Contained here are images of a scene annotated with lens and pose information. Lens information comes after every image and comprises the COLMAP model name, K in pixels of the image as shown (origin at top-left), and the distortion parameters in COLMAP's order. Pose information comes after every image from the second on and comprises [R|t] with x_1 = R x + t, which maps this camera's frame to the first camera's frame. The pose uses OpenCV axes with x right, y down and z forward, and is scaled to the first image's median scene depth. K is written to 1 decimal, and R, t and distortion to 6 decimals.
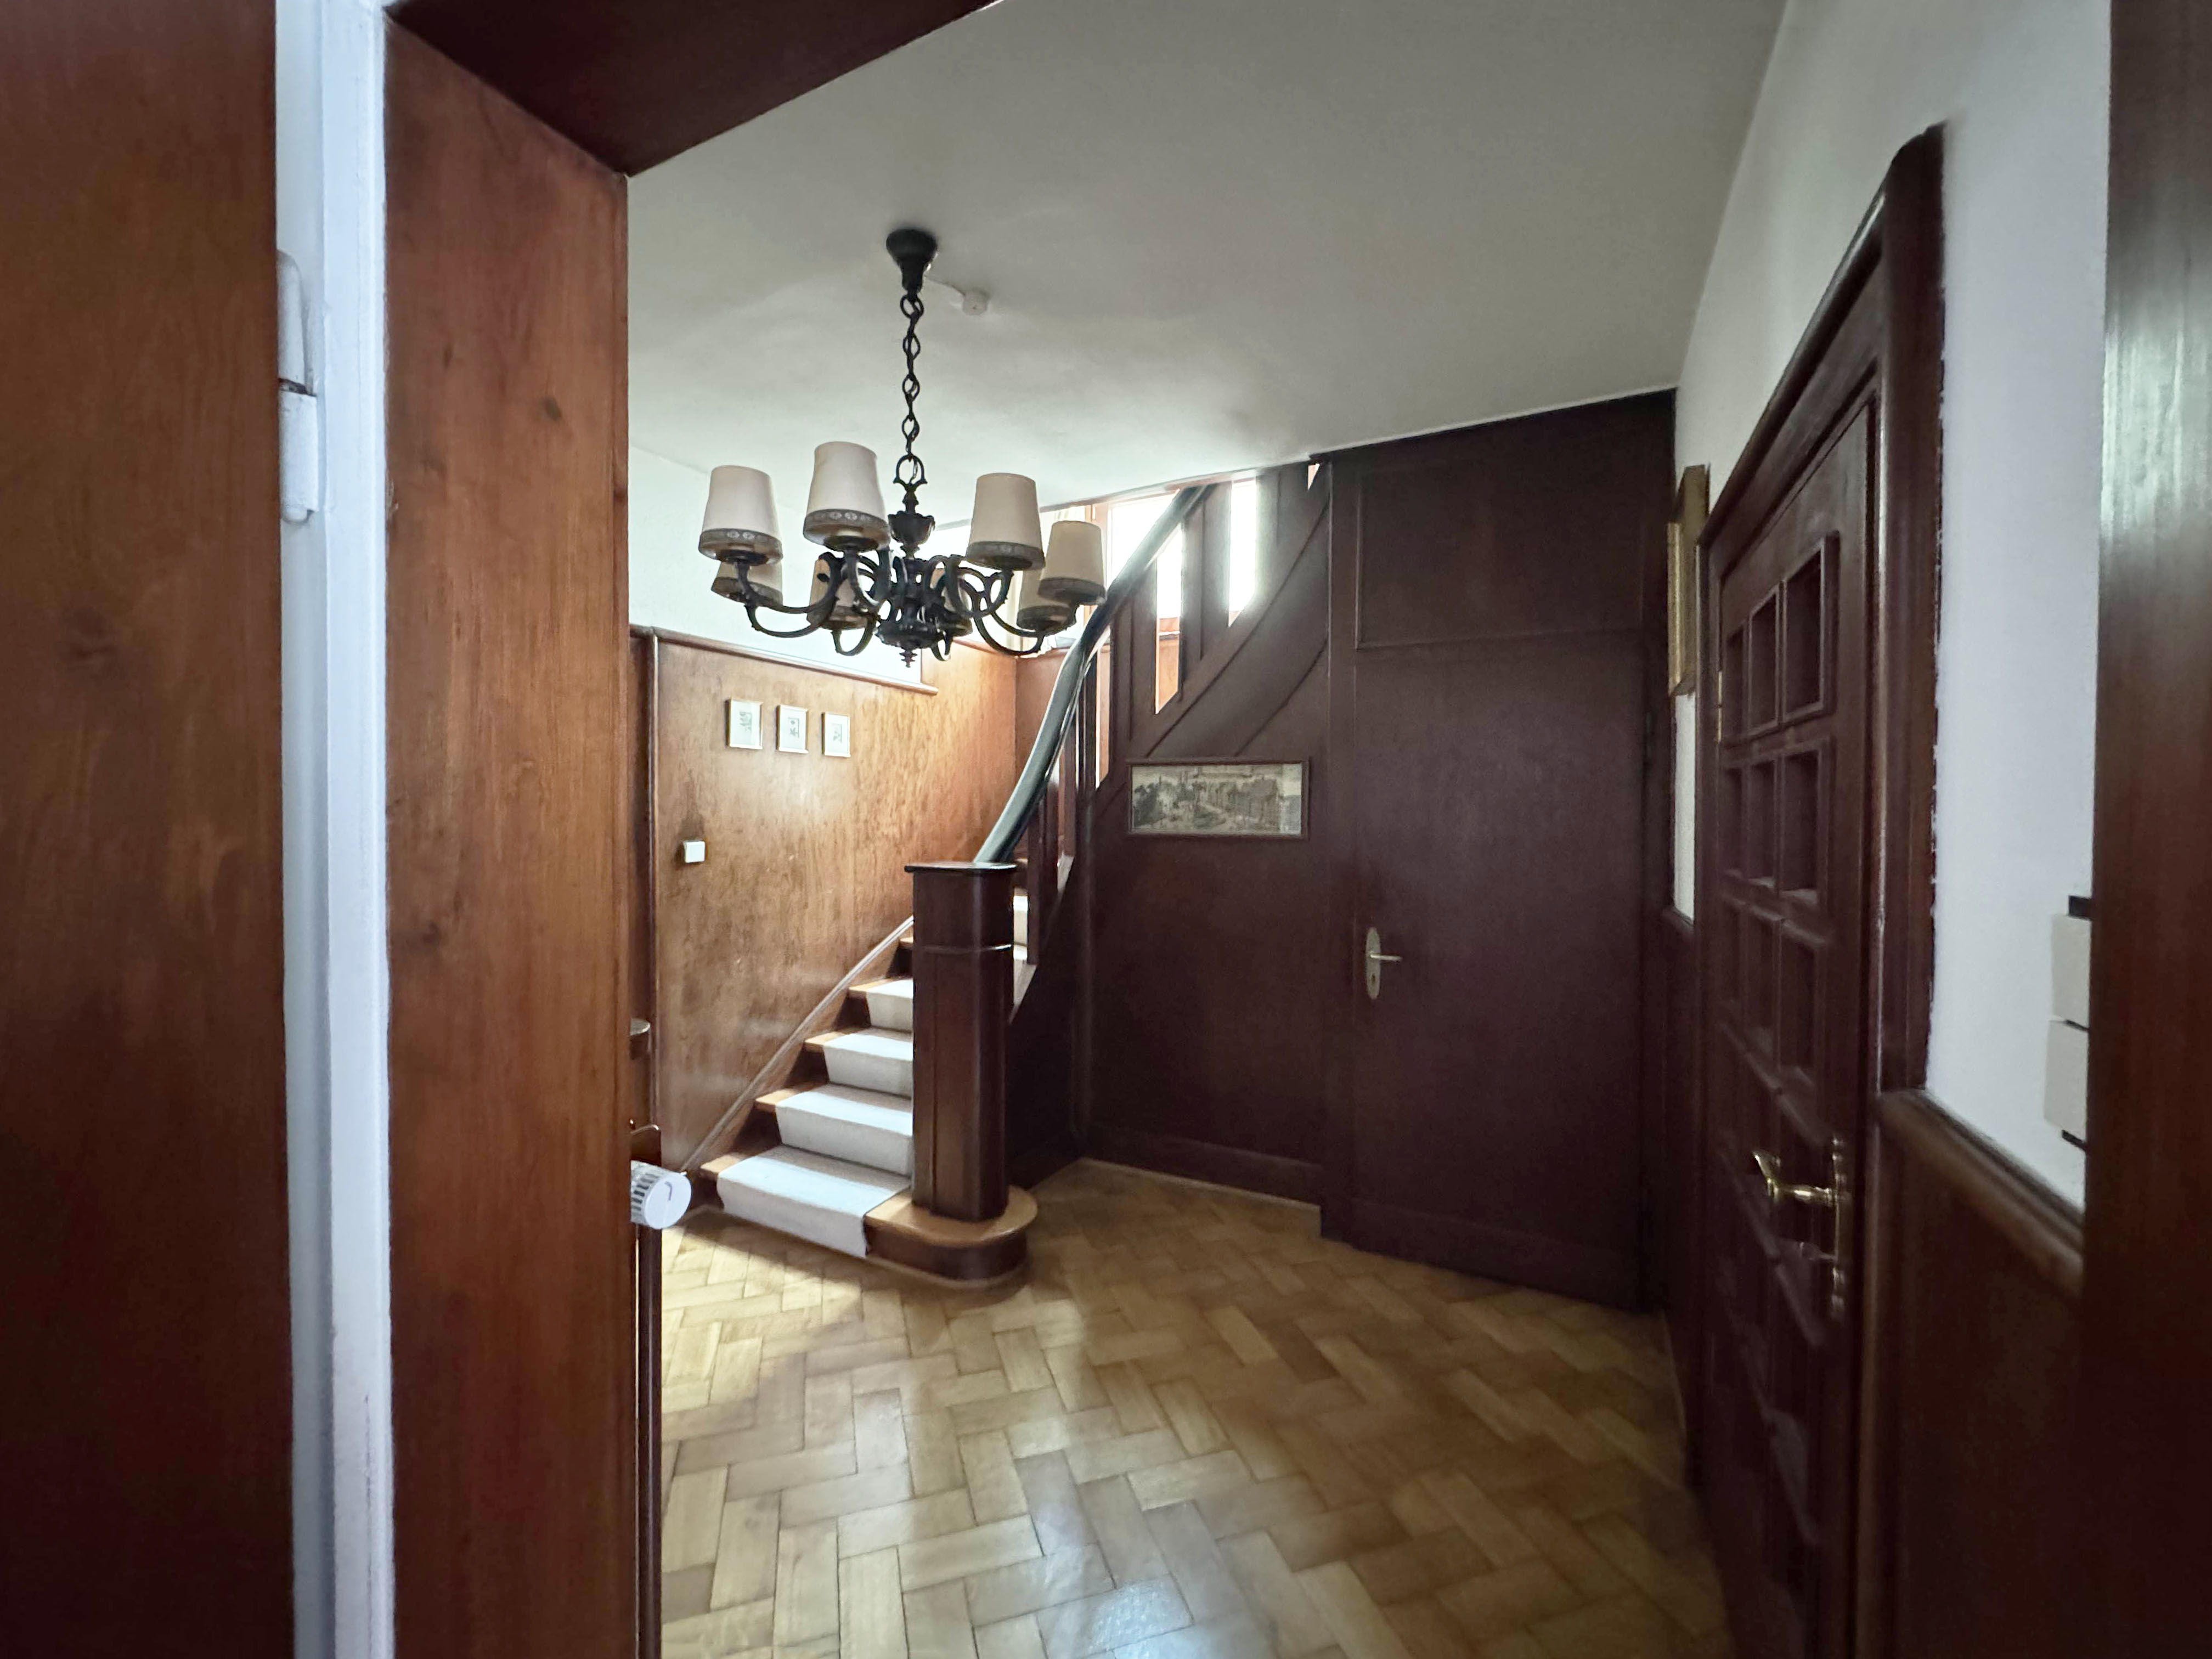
lens RADIAL K [[877.0, 0, 1106.0], [0, 877.0, 829.5], [0, 0, 1]] dist [0.000042, 0.000095]
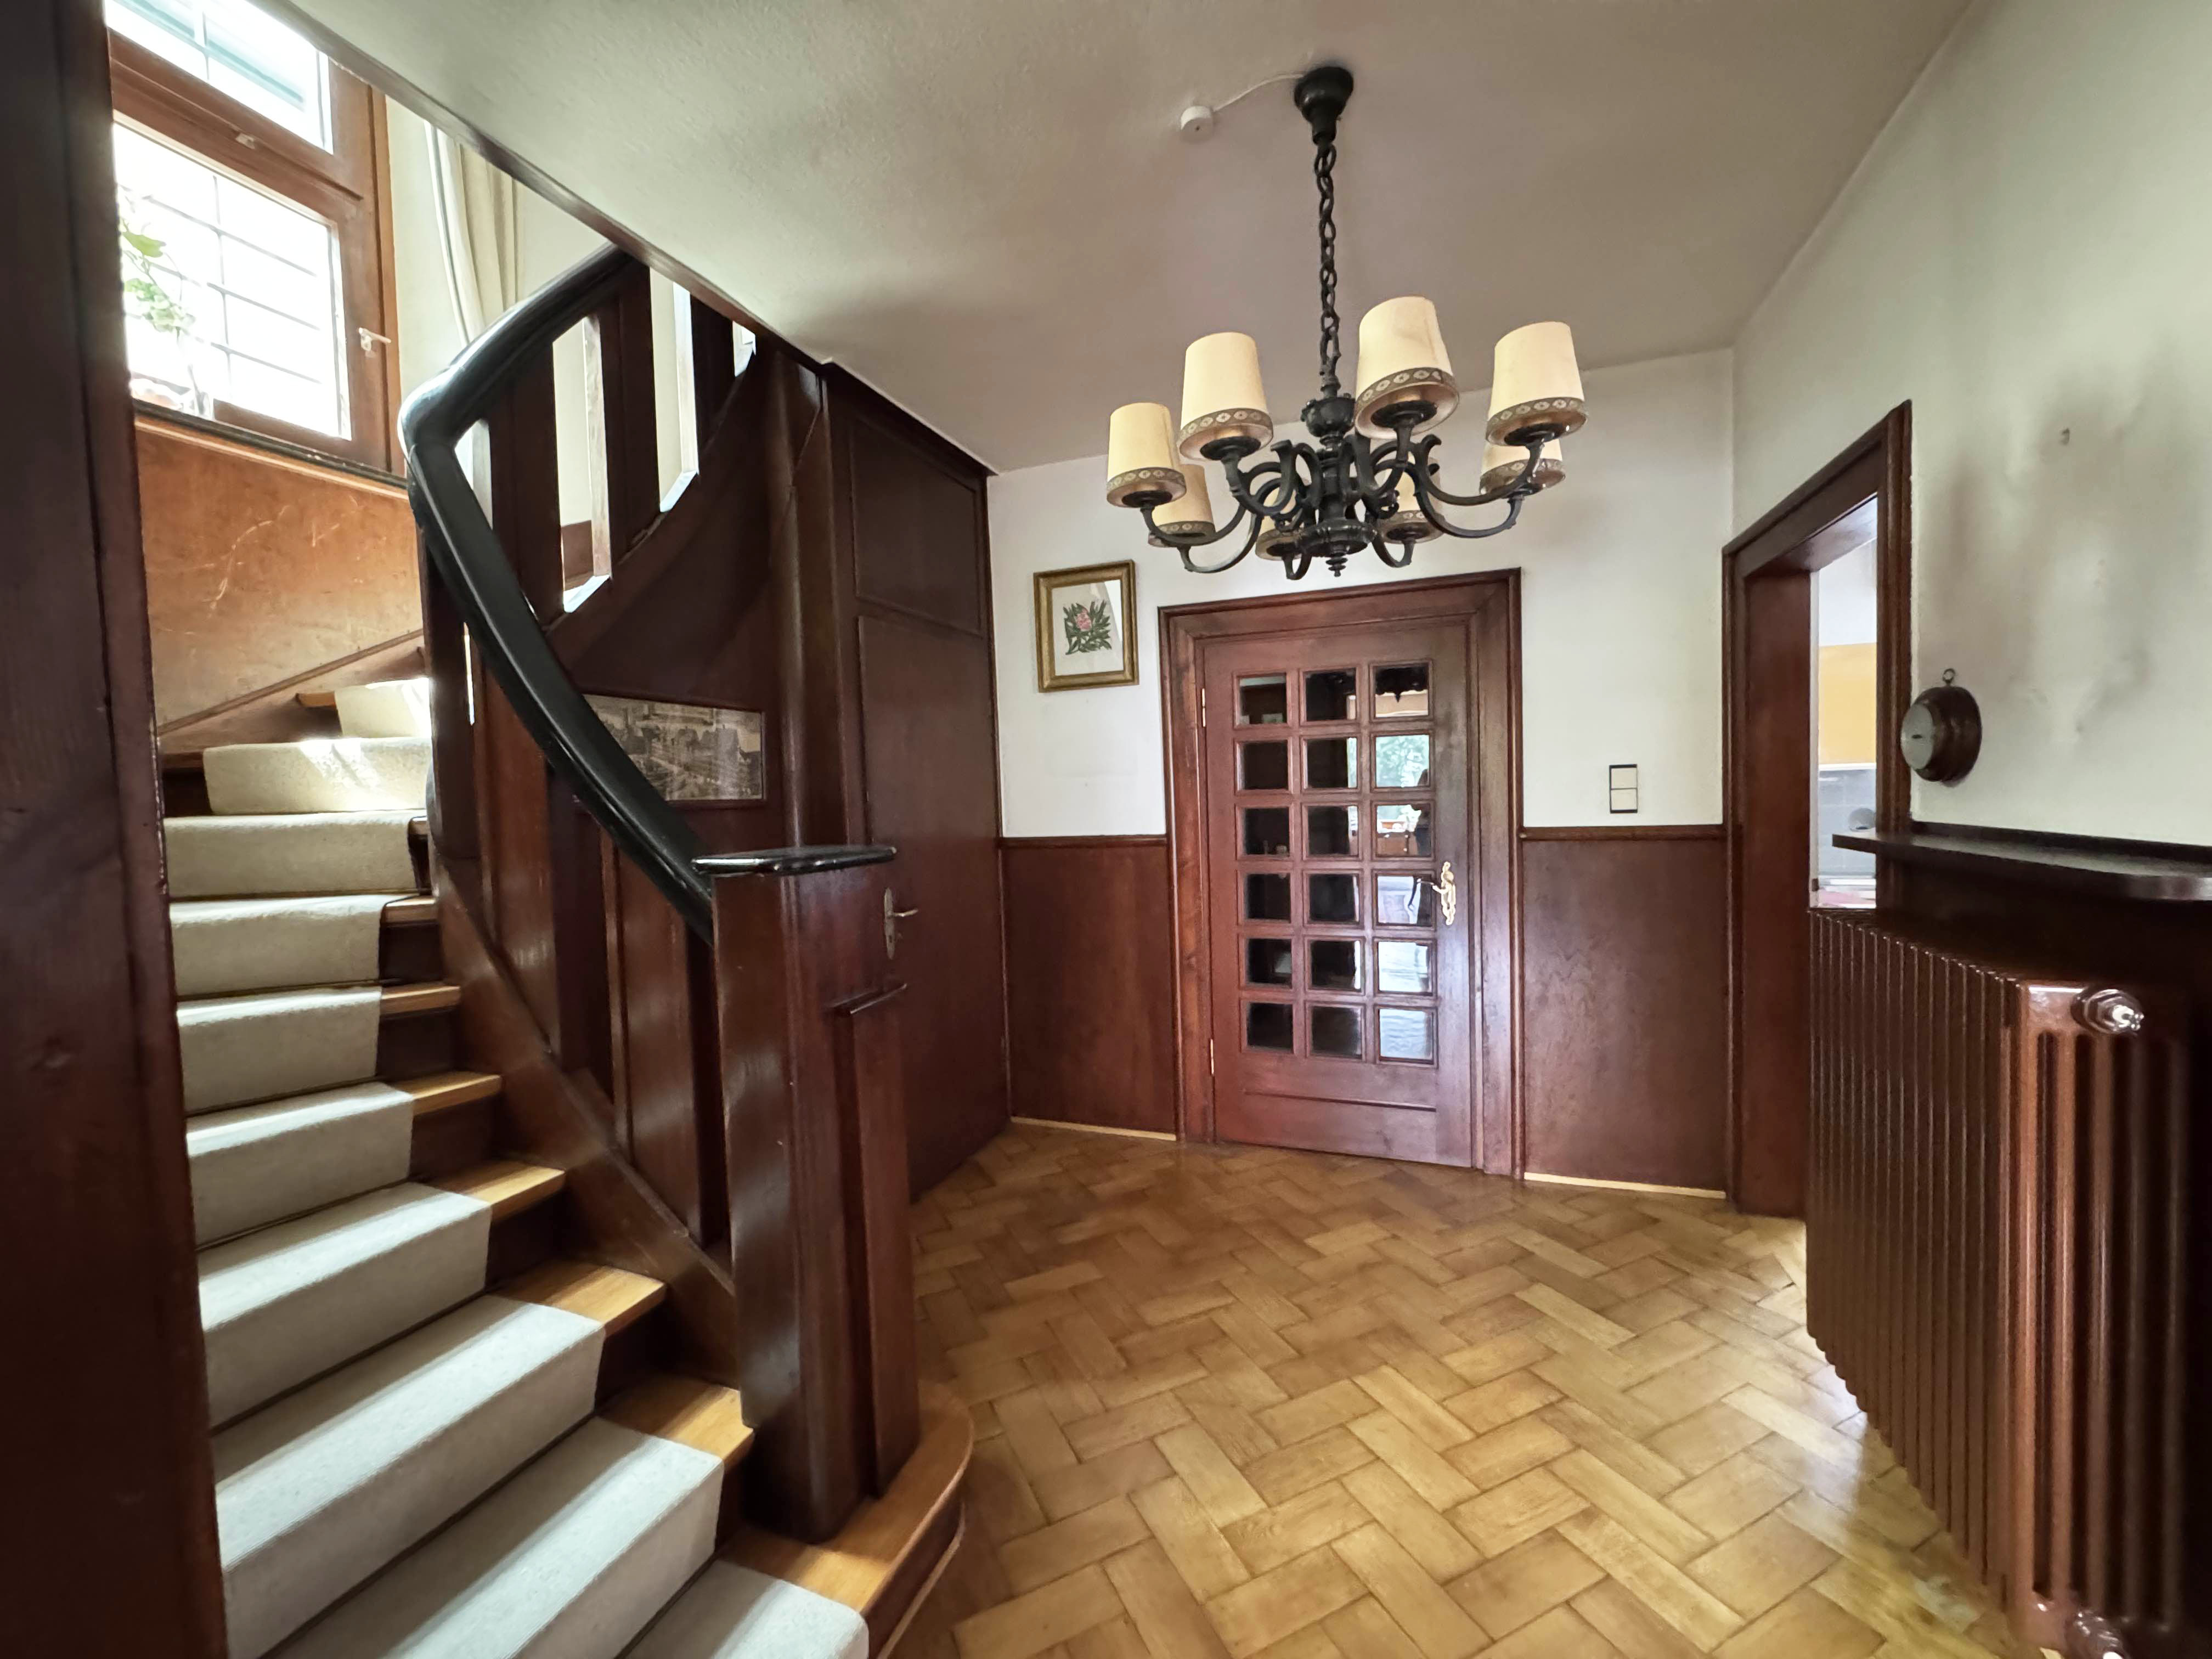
lens RADIAL K [[877.0, 0, 1106.0], [0, 877.0, 829.5], [0, 0, 1]] dist [0.000042, 0.000095]
pose [[-0.112530, -0.044680, 0.992643, -0.793151], [0.047648, 0.997597, 0.050305, 0.009628], [-0.992505, 0.052958, -0.110131, 0.979258]]
